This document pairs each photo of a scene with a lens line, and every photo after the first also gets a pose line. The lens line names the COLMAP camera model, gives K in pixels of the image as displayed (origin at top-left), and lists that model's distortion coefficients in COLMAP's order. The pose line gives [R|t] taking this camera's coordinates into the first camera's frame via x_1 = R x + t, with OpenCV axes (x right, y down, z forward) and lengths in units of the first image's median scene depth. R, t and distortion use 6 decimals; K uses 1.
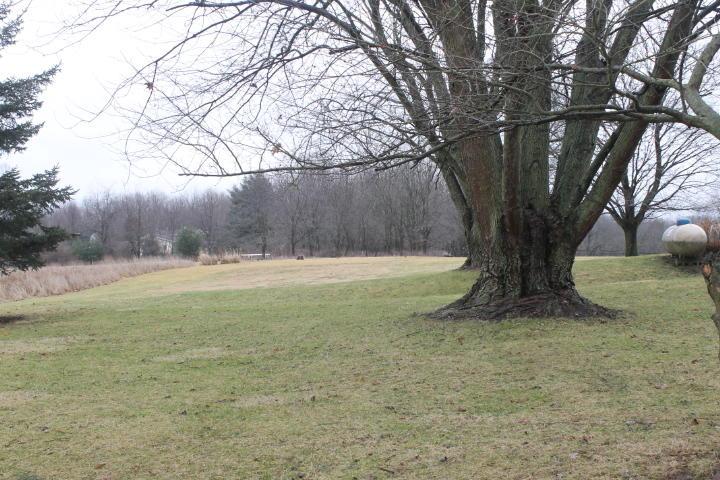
lens RADIAL K [[1021.1, 0, 360.7], [0, 1021.1, 239.5], [0, 0, 1]] dist [0.018036, 0.000000]
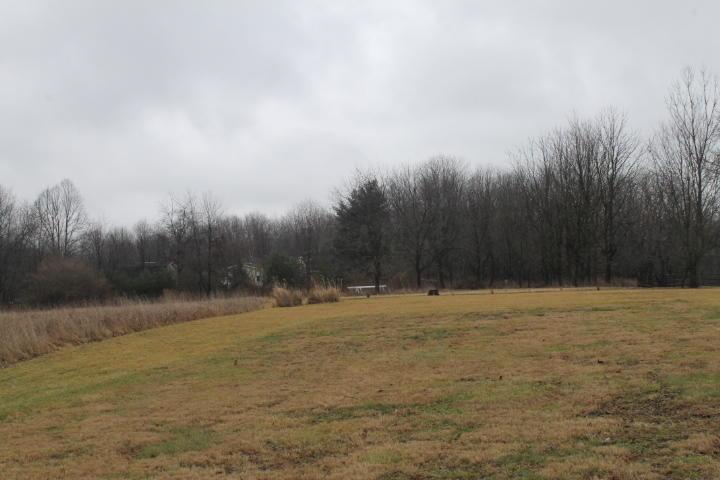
lens RADIAL K [[1021.1, 0, 360.0], [0, 1021.1, 240.4], [0, 0, 1]] dist [0.018036, 0.000000]
pose [[0.993522, -0.015296, -0.112606, -0.025702], [0.012103, 0.999506, -0.028989, 0.002840], [0.112994, 0.027438, 0.993217, 0.282046]]
